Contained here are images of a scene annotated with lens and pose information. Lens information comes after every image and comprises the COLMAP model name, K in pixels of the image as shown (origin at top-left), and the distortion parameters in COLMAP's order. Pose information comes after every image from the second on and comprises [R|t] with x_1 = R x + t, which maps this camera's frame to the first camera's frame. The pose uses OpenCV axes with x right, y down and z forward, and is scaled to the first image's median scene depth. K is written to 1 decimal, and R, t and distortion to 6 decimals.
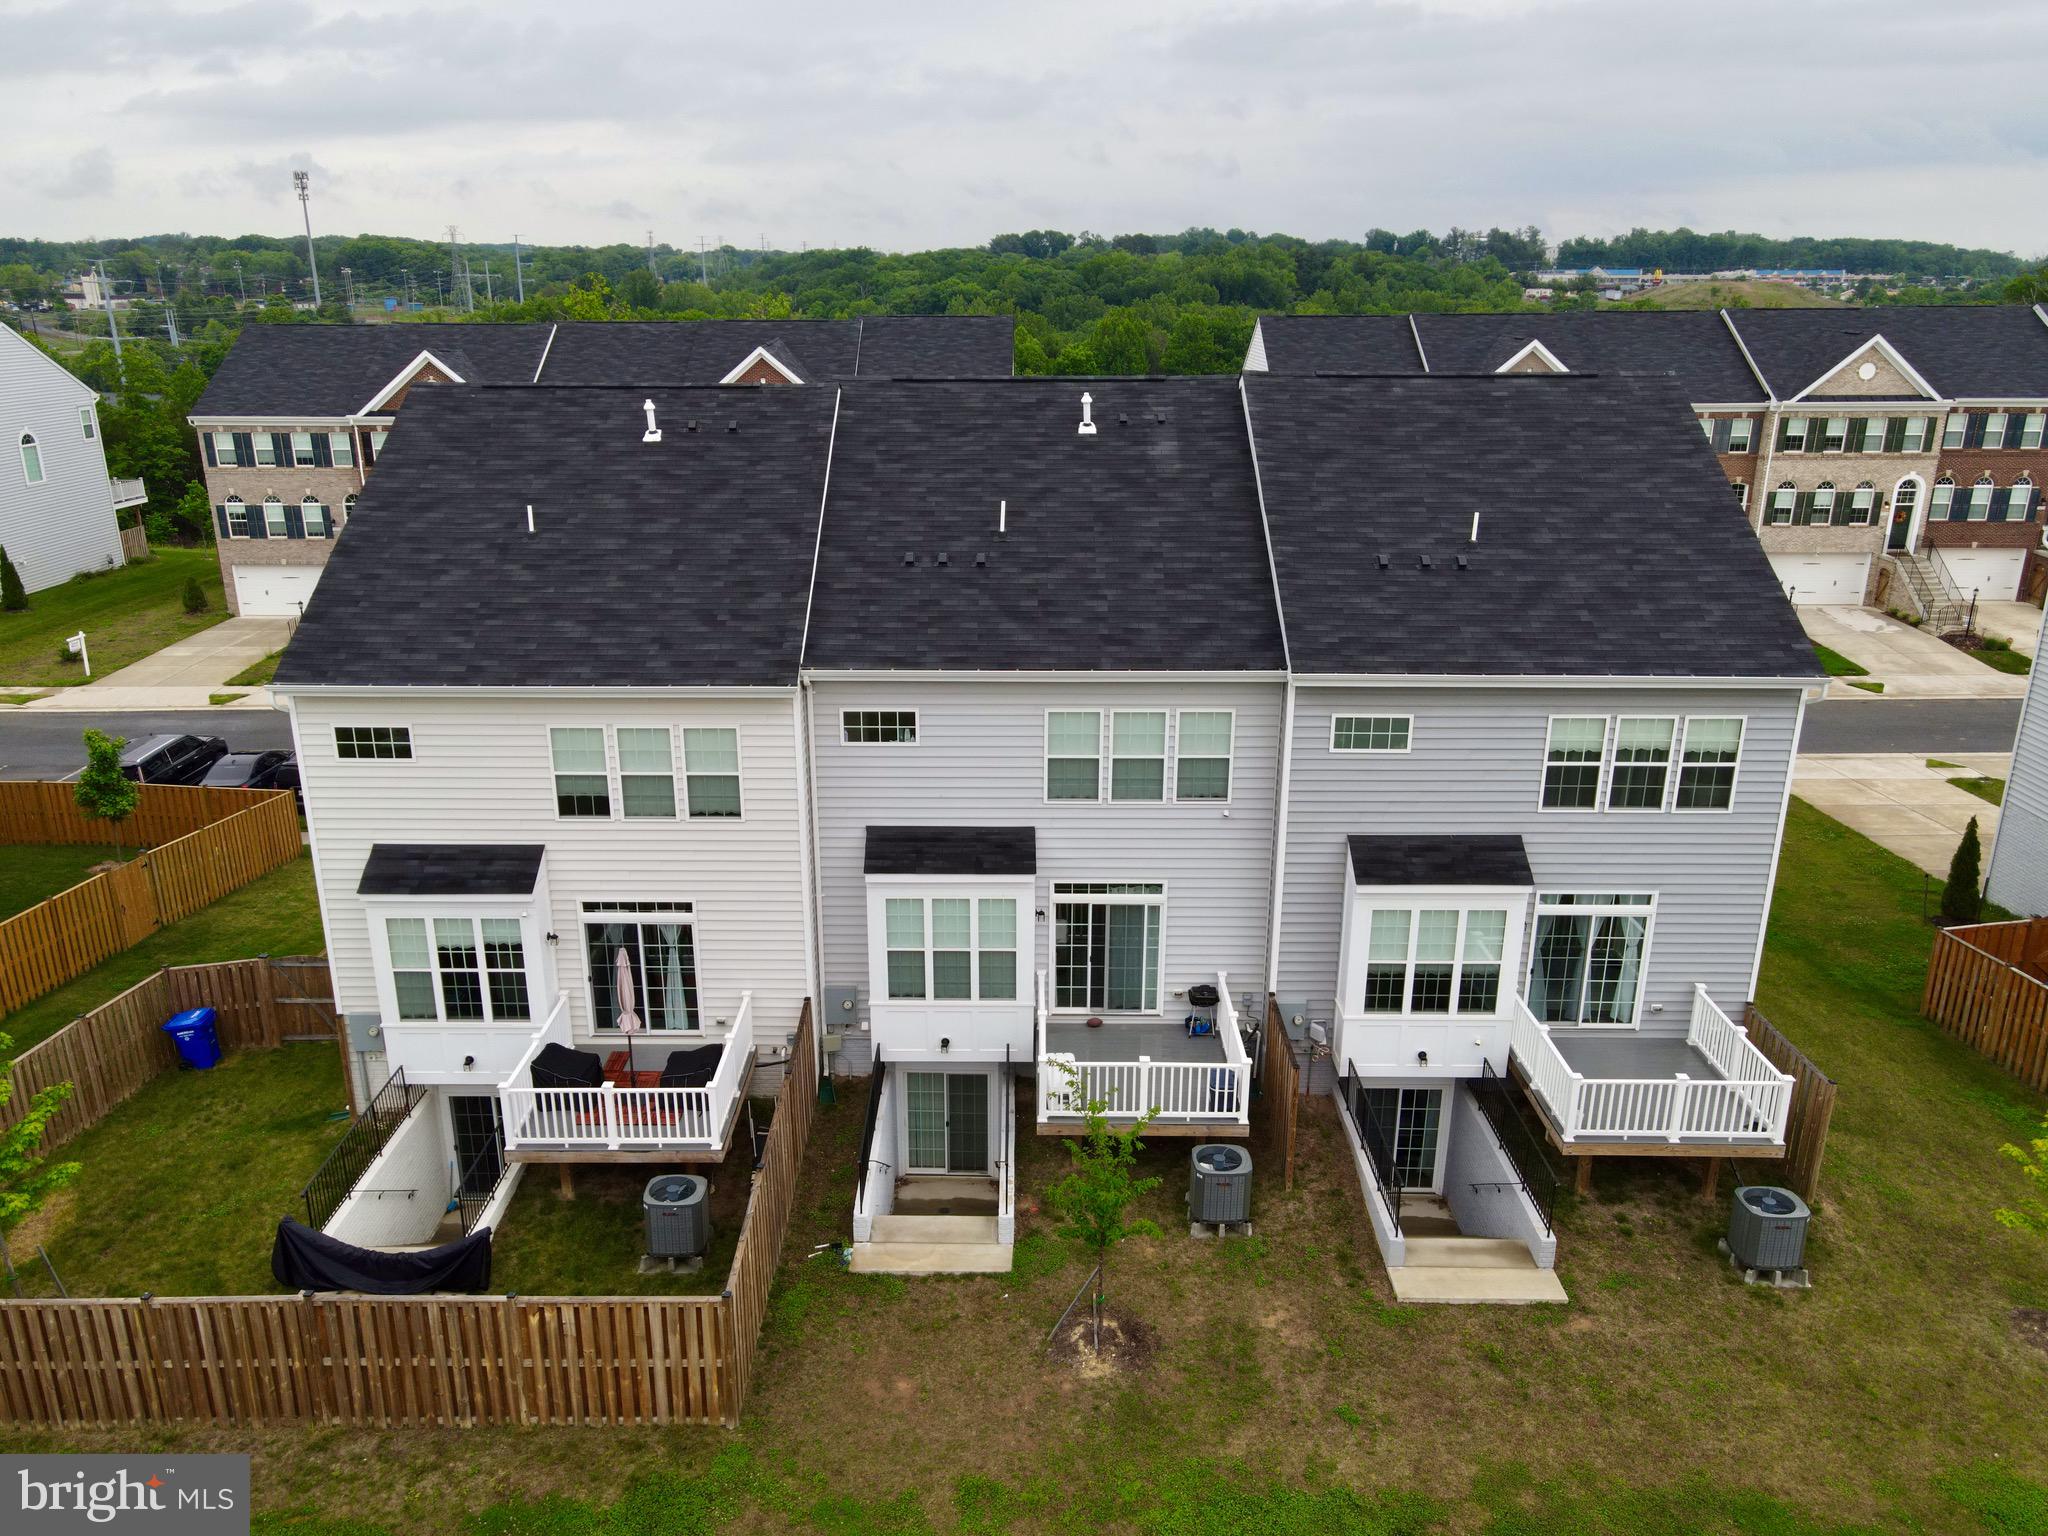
lens RADIAL K [[1499.6, 0, 1015.0], [0, 1499.6, 773.8], [0, 0, 1]] dist [-0.003974, 0.040728]
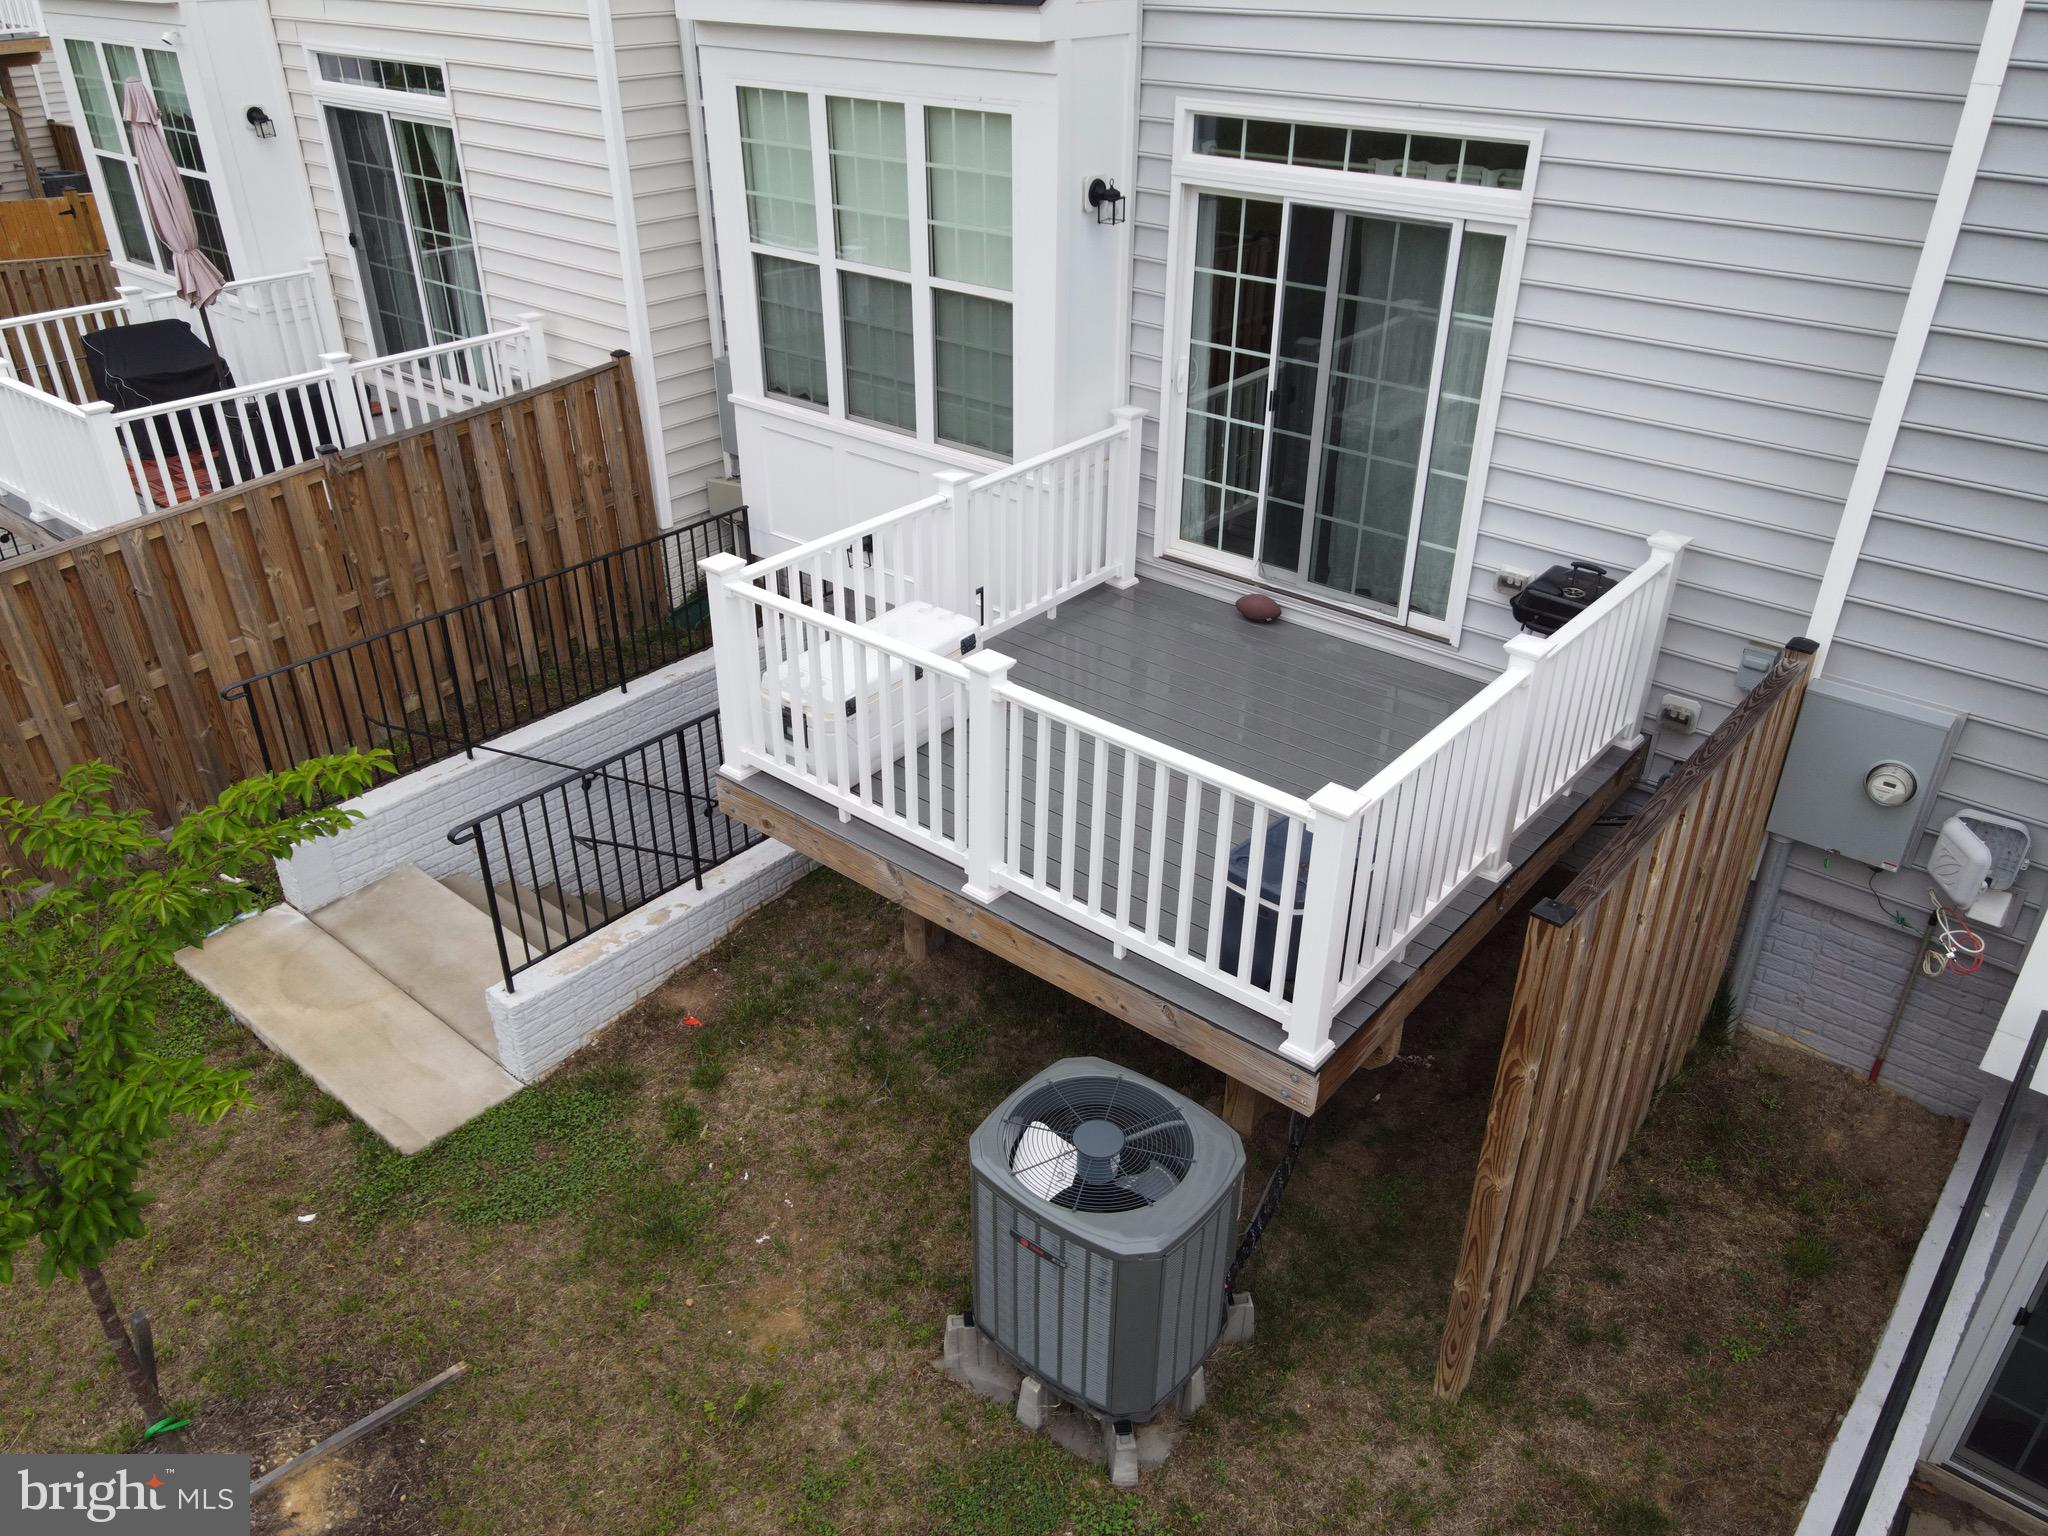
lens RADIAL K [[1485.2, 0, 1018.3], [0, 1485.2, 785.0], [0, 0, 1]] dist [0.019638, 0.002834]
pose [[0.770069, 0.324323, -0.549371, 0.228962], [-0.198276, 0.940161, 0.277098, 0.135345], [0.606367, -0.104457, 0.788294, 0.782109]]
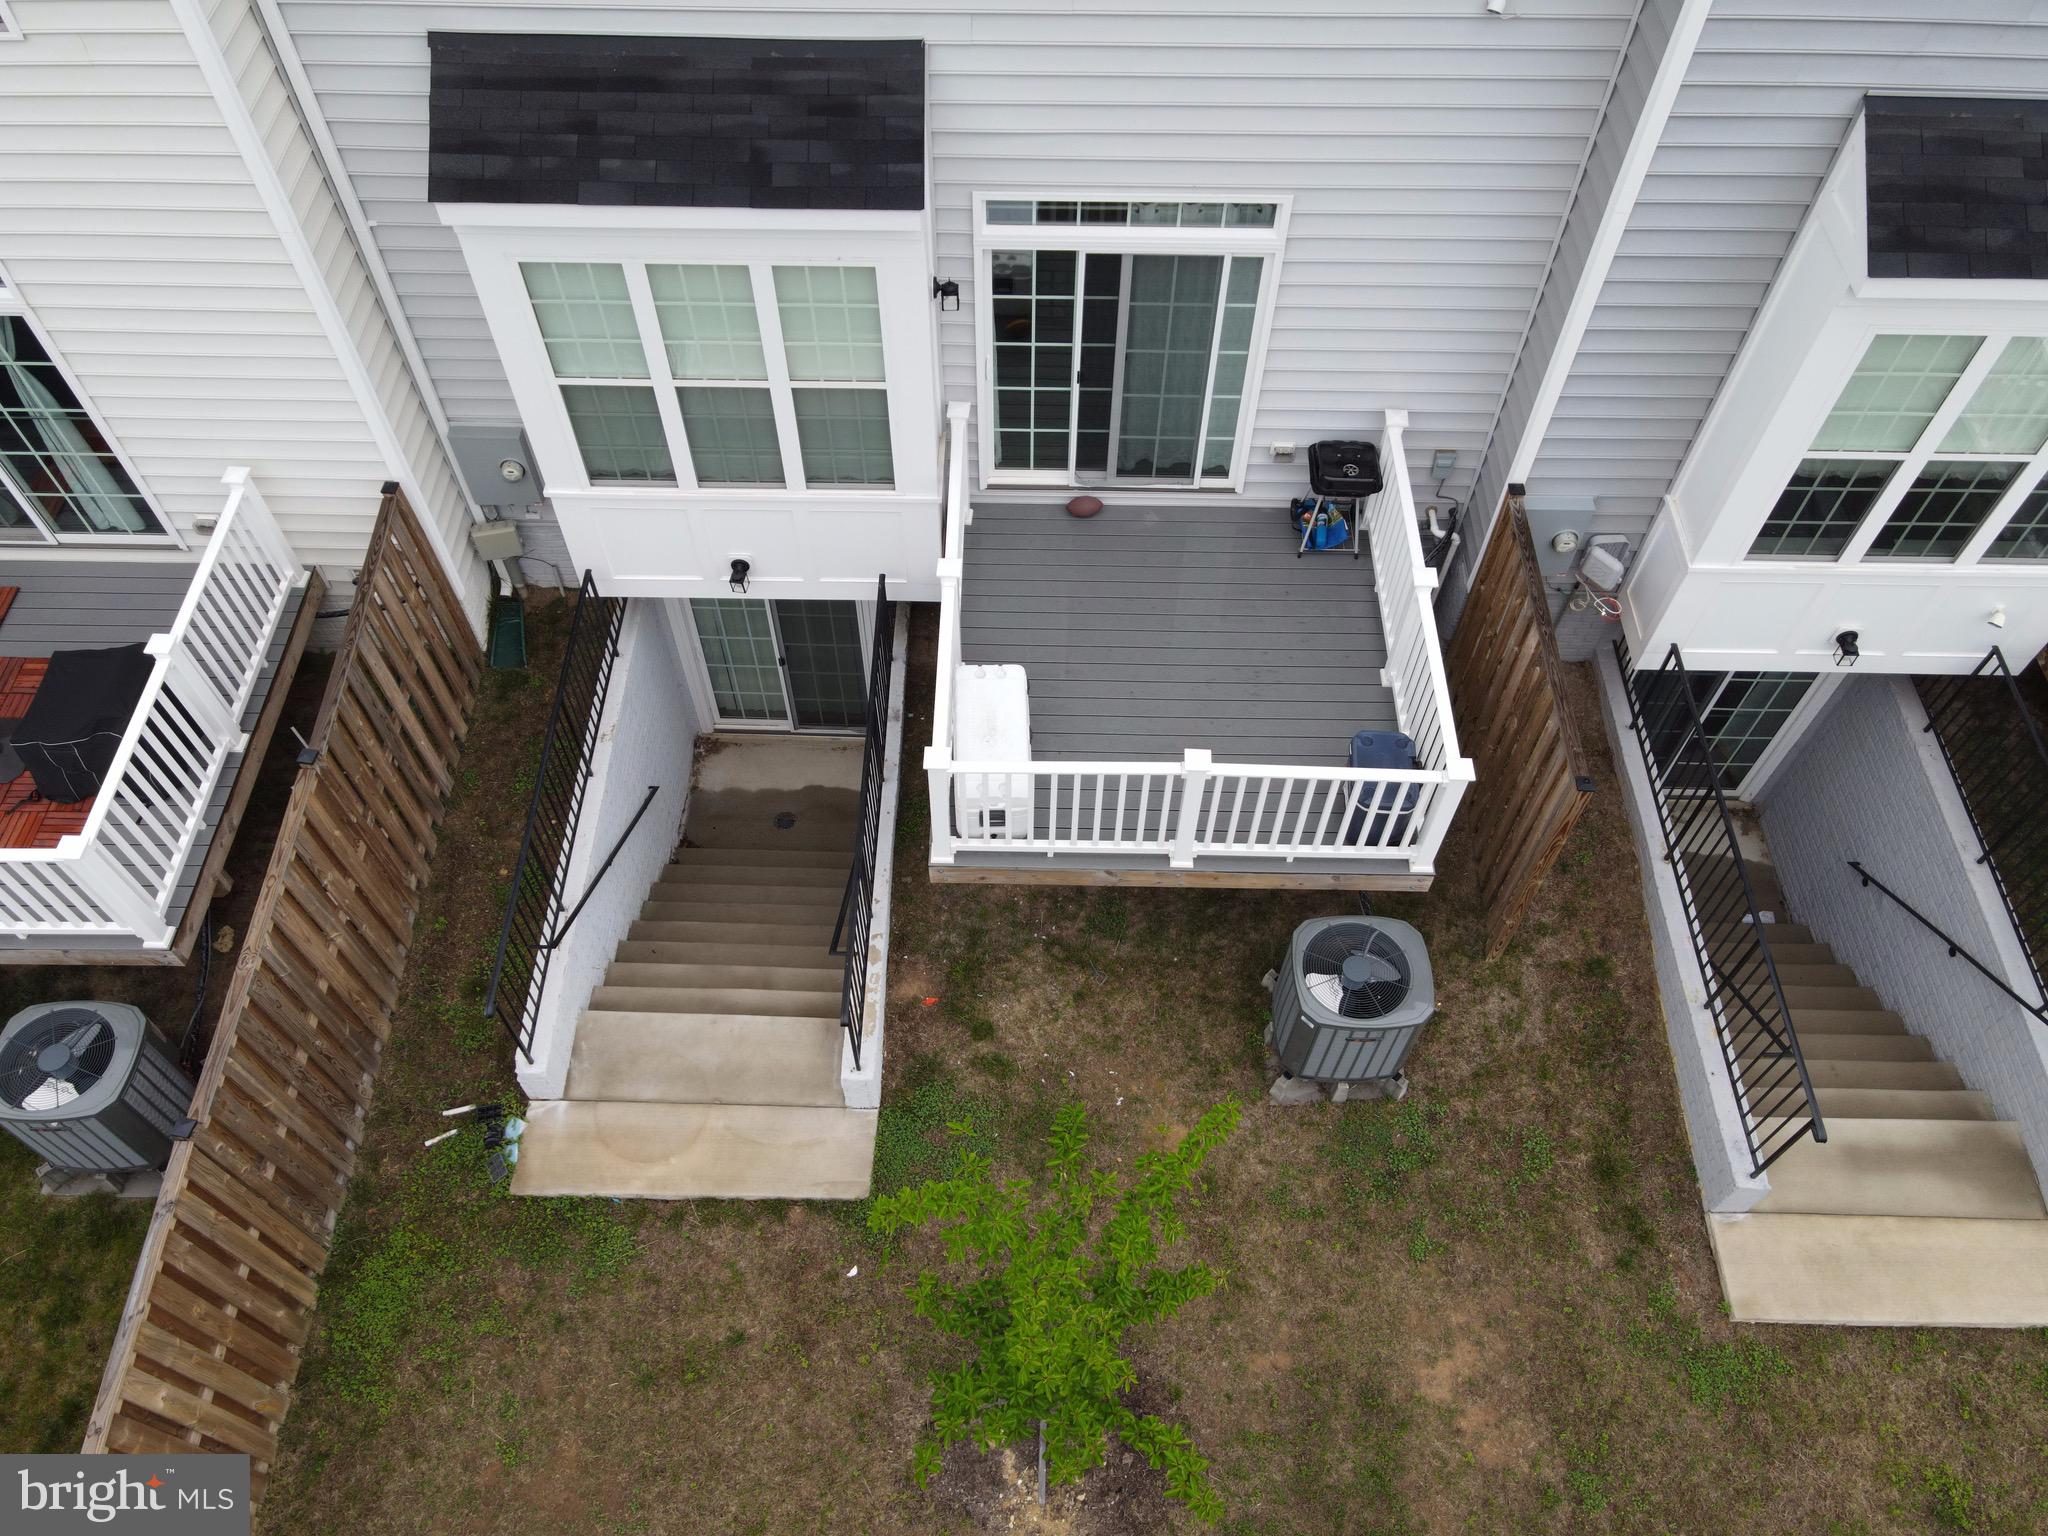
lens RADIAL K [[1499.6, 0, 1015.0], [0, 1499.6, 773.8], [0, 0, 1]] dist [-0.003974, 0.040728]
pose [[0.999926, 0.010176, -0.006644, 0.040566], [-0.004055, 0.794711, 0.606975, -0.042064], [0.011456, -0.606903, 0.794693, 0.670836]]
